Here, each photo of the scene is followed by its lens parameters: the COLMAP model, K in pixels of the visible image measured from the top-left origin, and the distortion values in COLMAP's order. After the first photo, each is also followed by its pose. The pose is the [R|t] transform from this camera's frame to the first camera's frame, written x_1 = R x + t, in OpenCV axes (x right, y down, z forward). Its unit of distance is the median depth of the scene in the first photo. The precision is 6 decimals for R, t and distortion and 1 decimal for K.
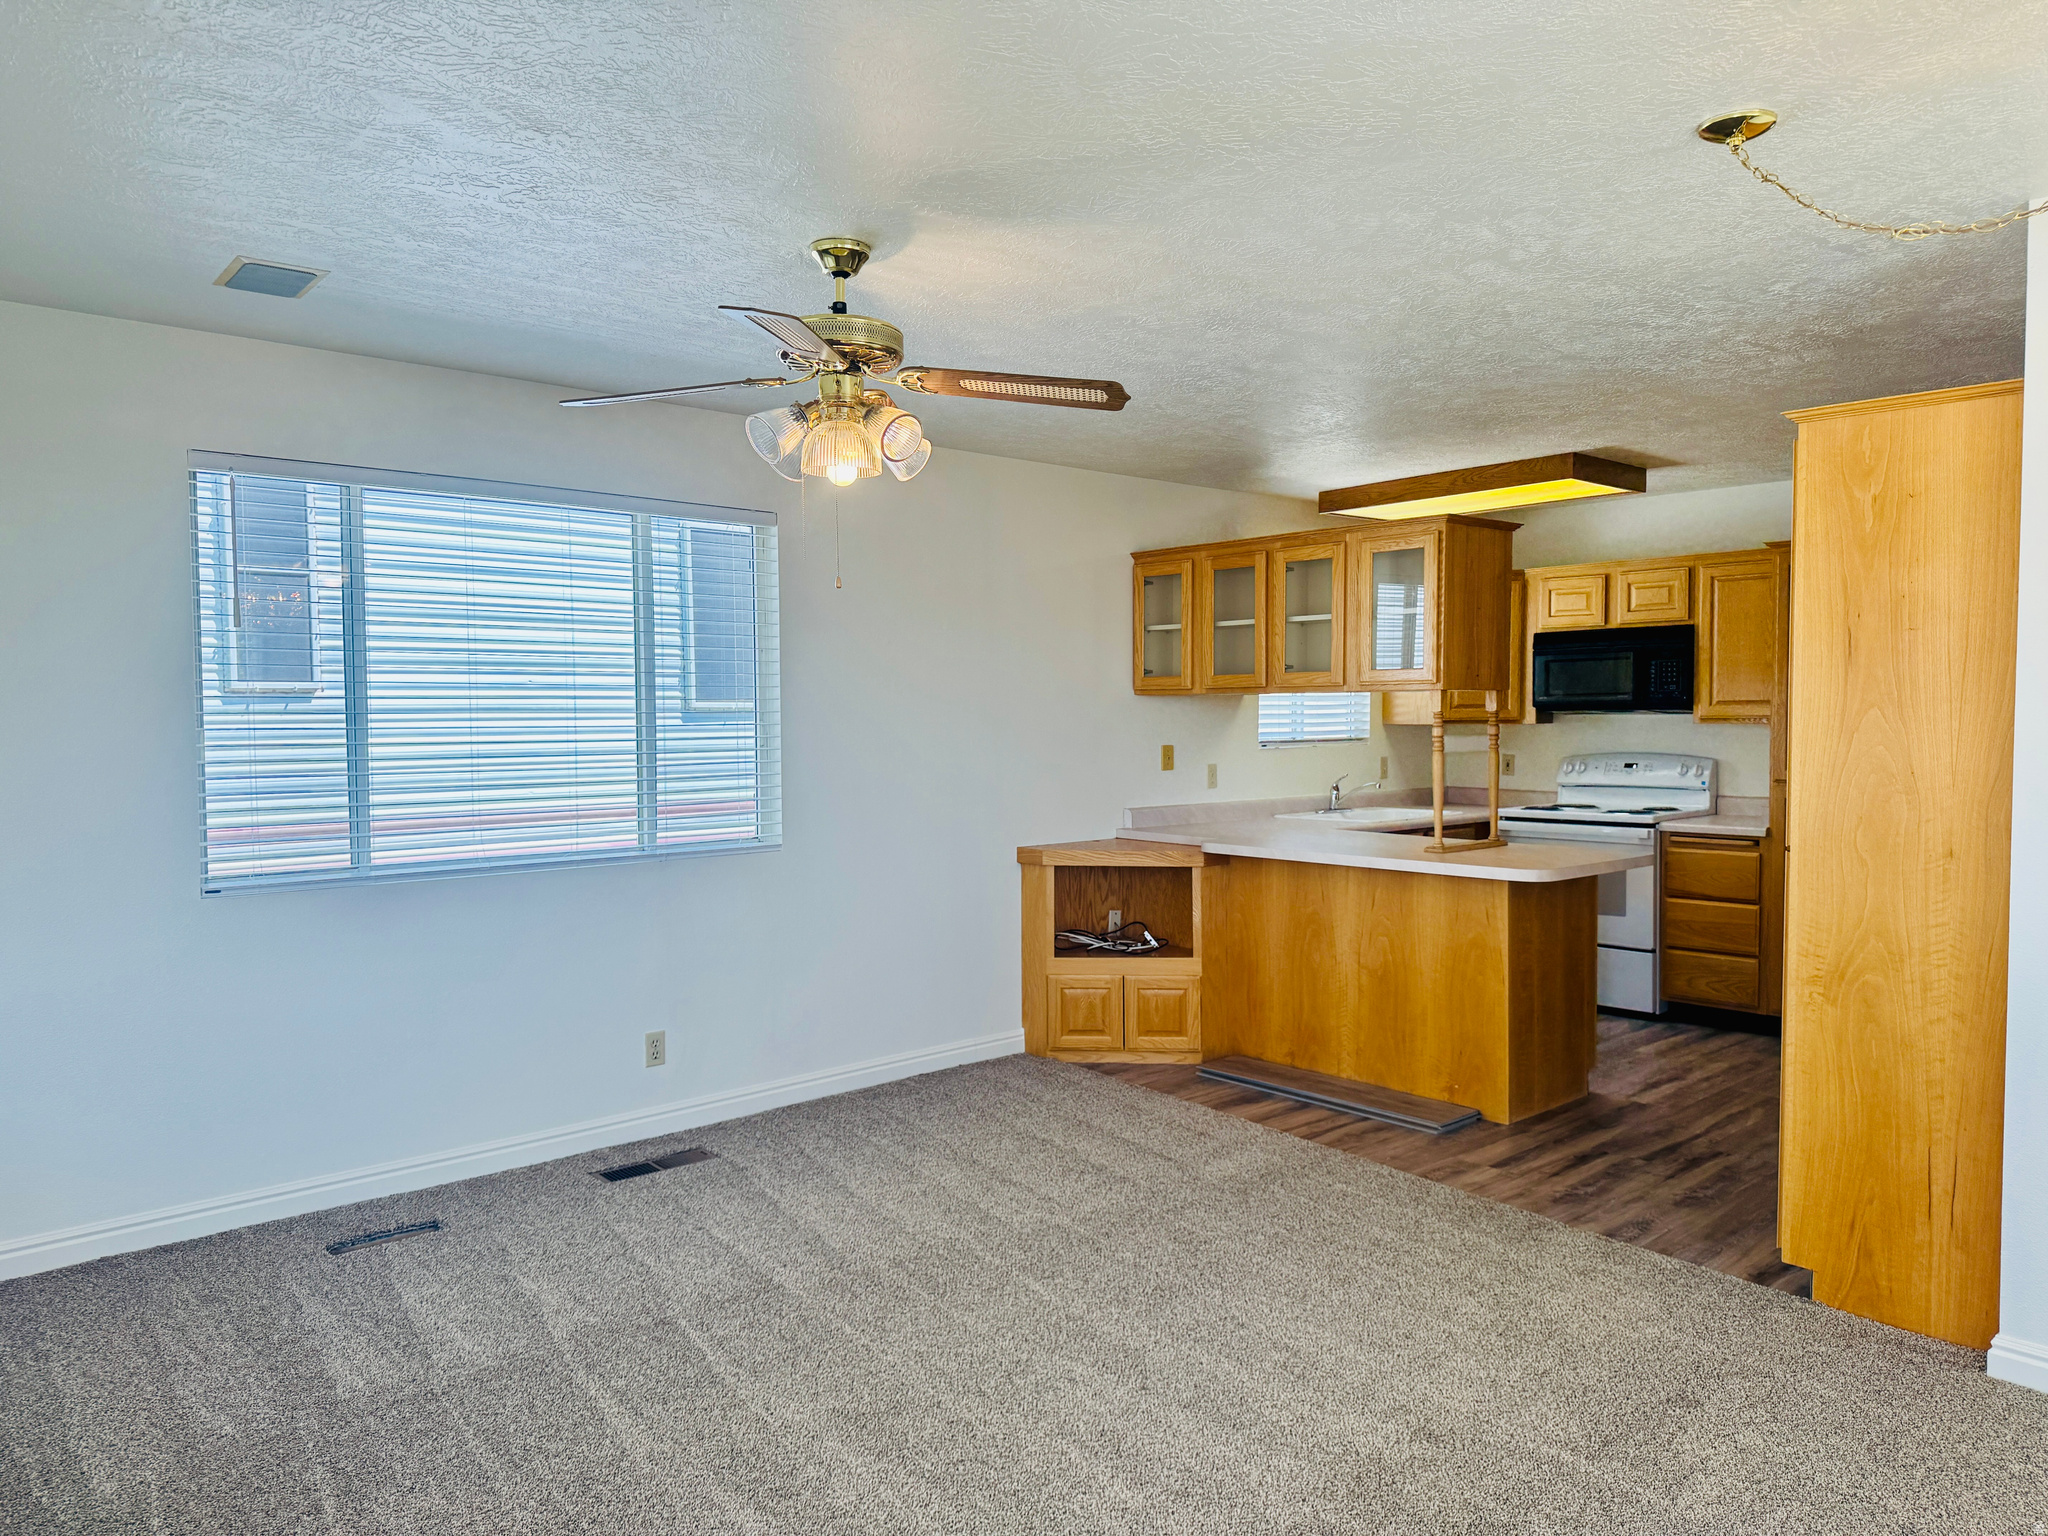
lens RADIAL K [[1440.9, 0, 1027.5], [0, 1440.9, 767.1], [0, 0, 1]] dist [0.029445, -0.037116]
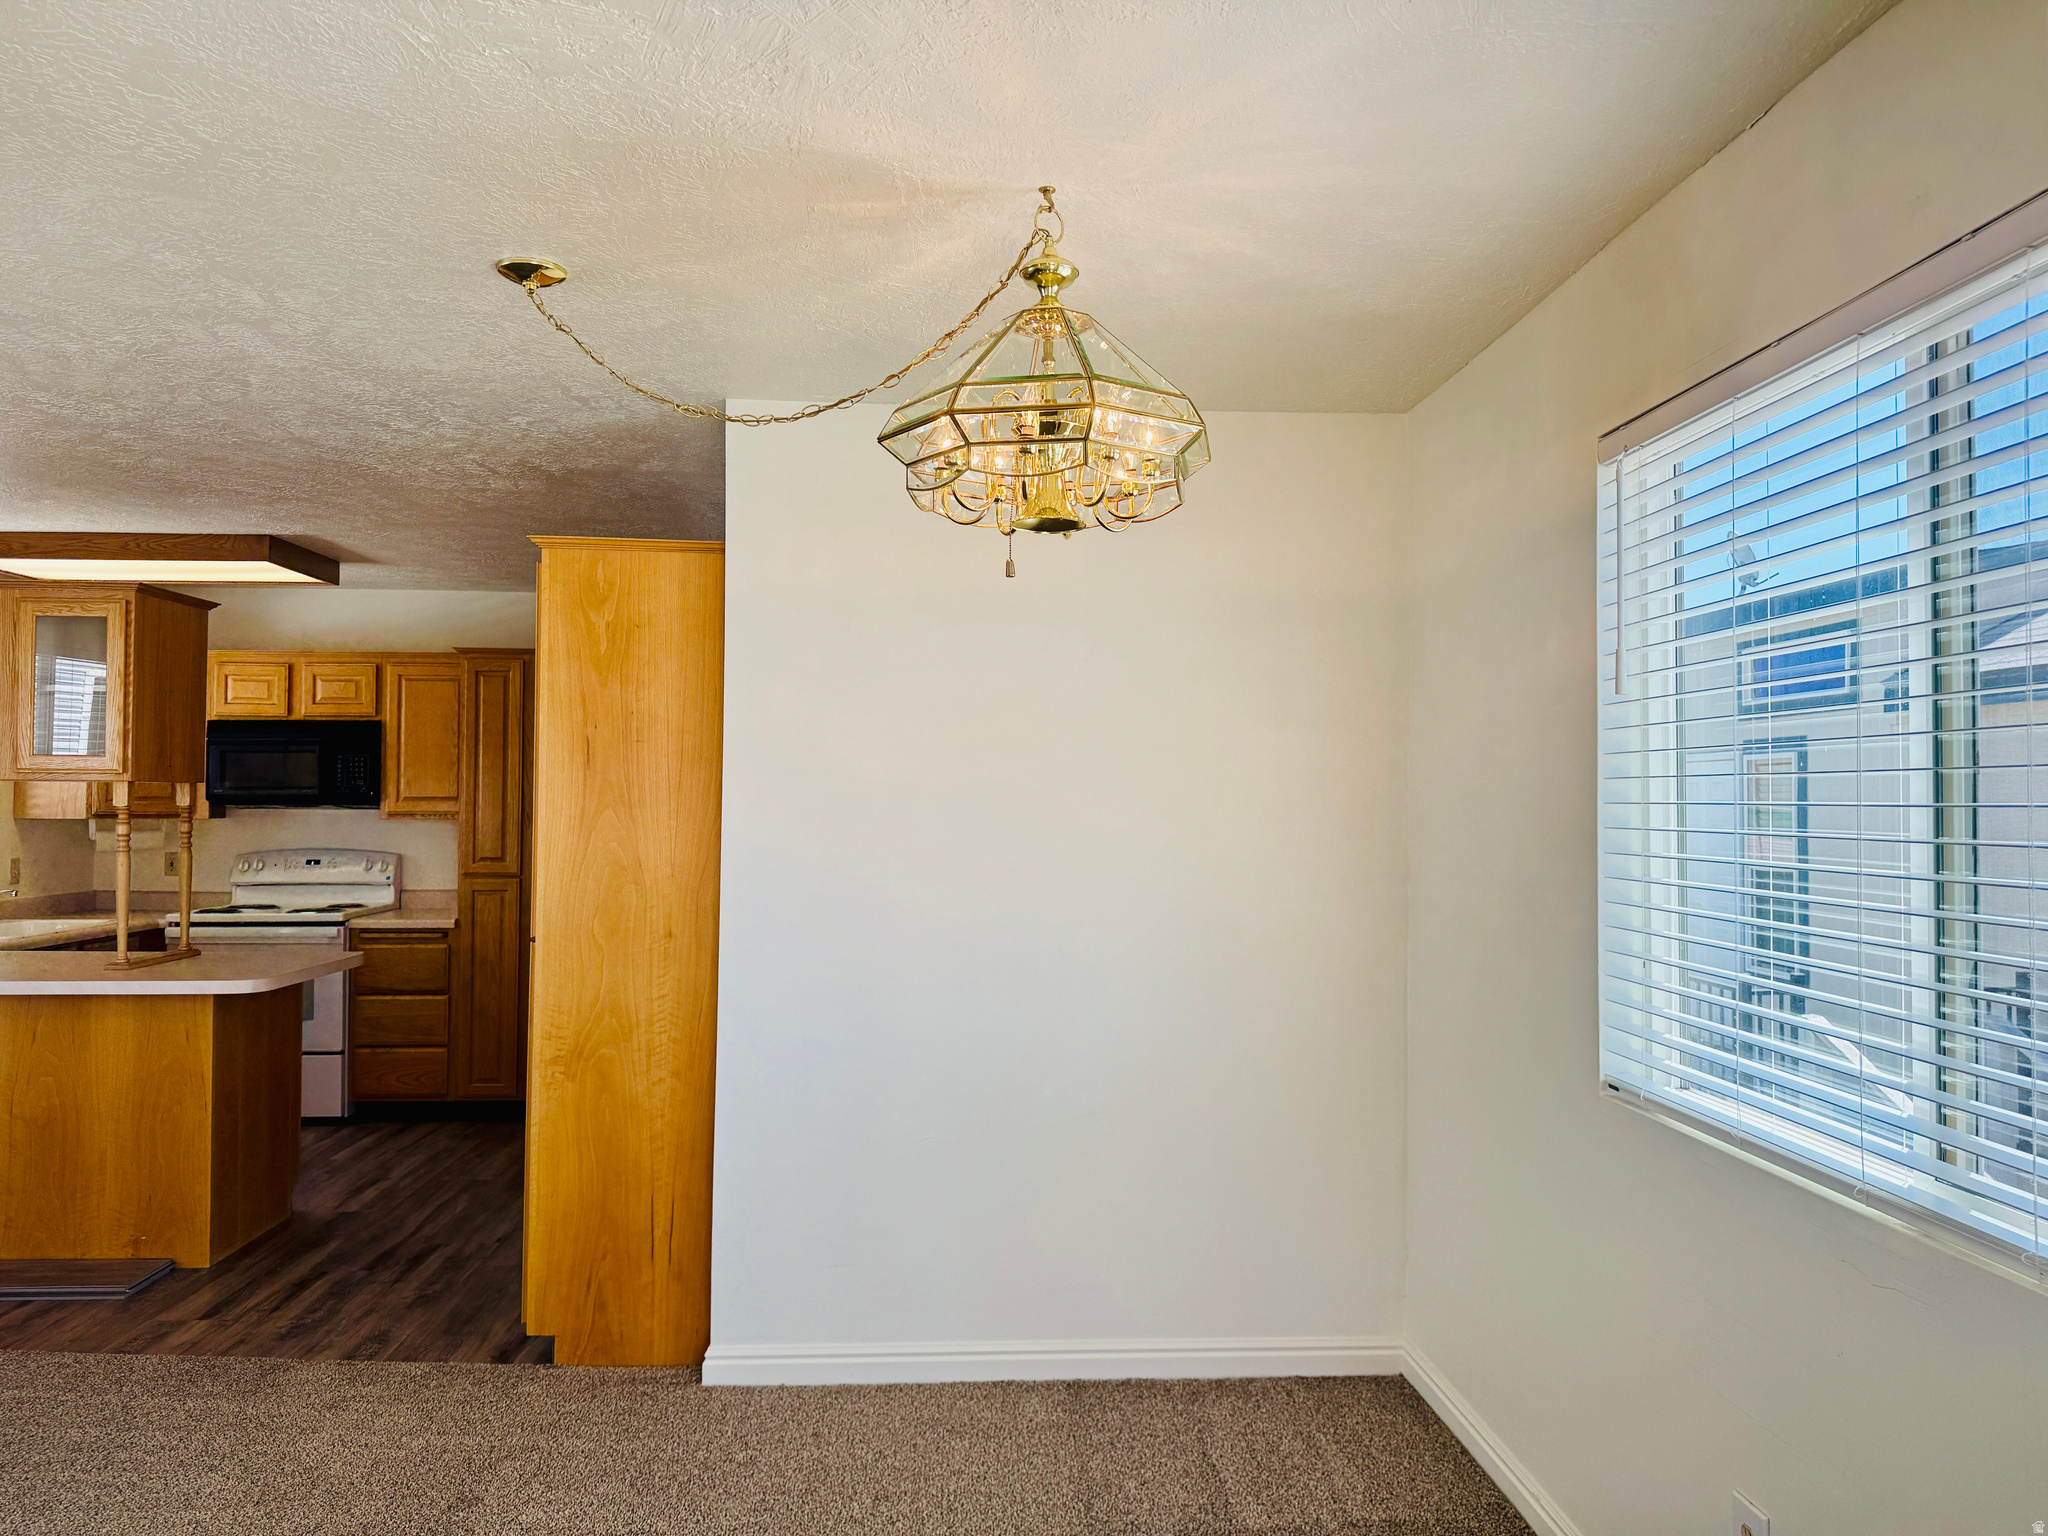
lens RADIAL K [[1440.9, 0, 1020.6], [0, 1440.9, 768.0], [0, 0, 1]] dist [0.029445, -0.037116]
pose [[0.629933, 0.028018, 0.776144, -0.057533], [0.020469, 0.998403, -0.052655, -0.004670], [-0.776379, 0.049057, 0.628354, 0.030117]]
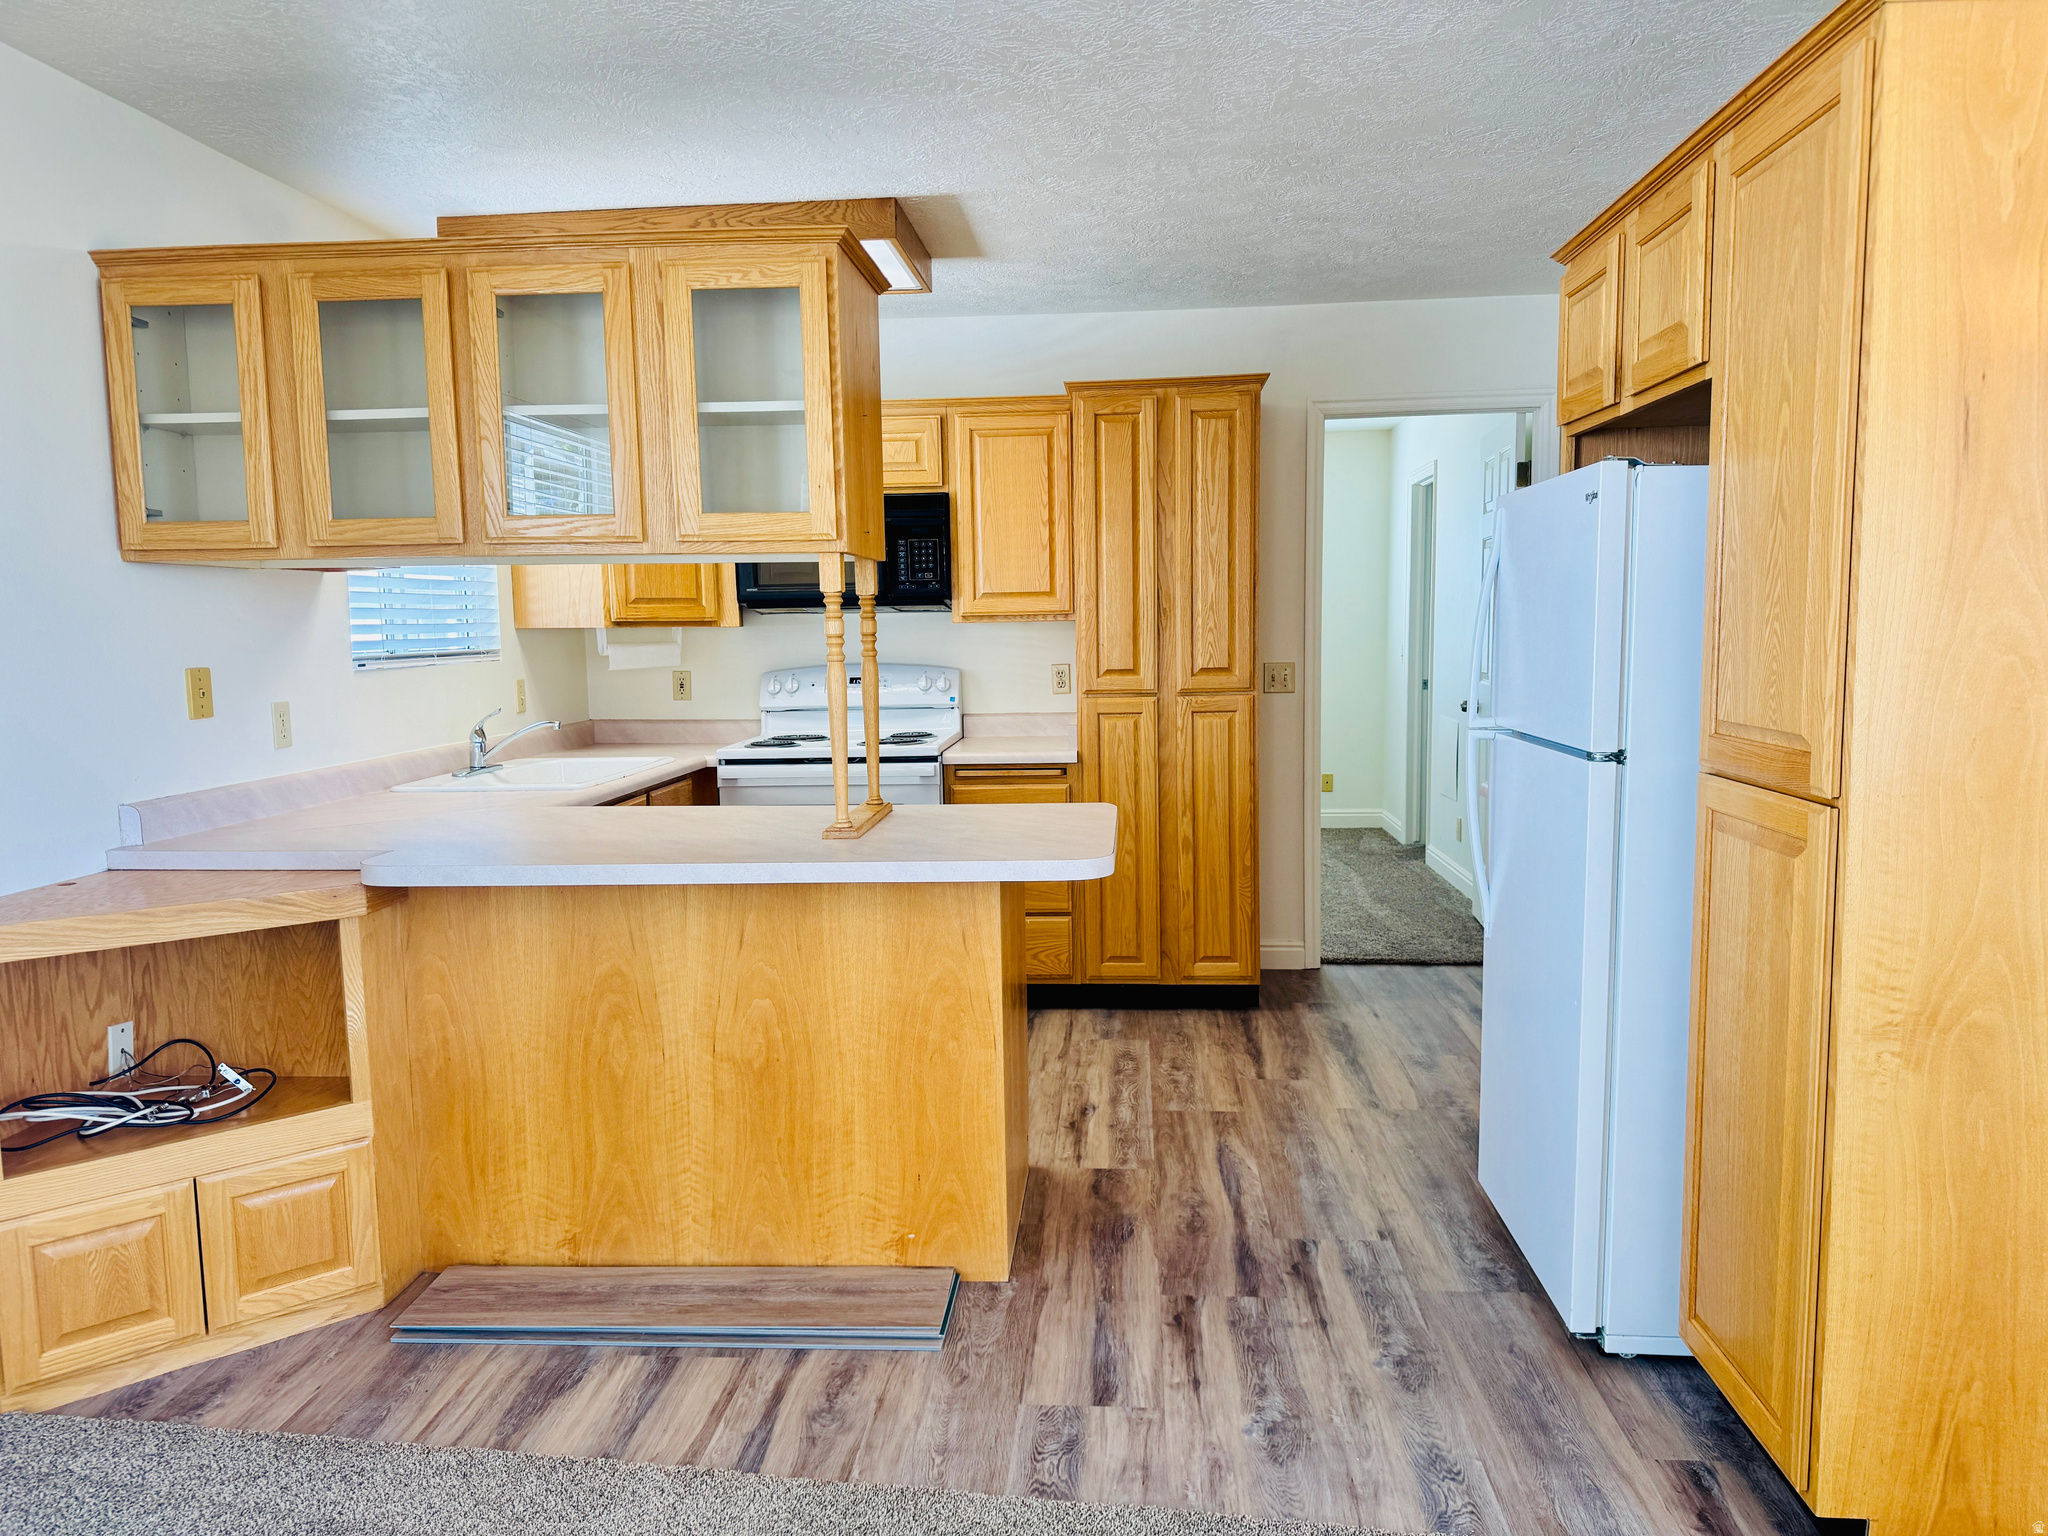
lens RADIAL K [[1440.9, 0, 1055.3], [0, 1440.9, 770.5], [0, 0, 1]] dist [0.029445, -0.037116]
pose [[0.717936, -0.077661, 0.691763, -0.051329], [0.039499, 0.996701, 0.070901, -0.004999], [-0.694987, -0.023579, 0.718635, 0.574394]]
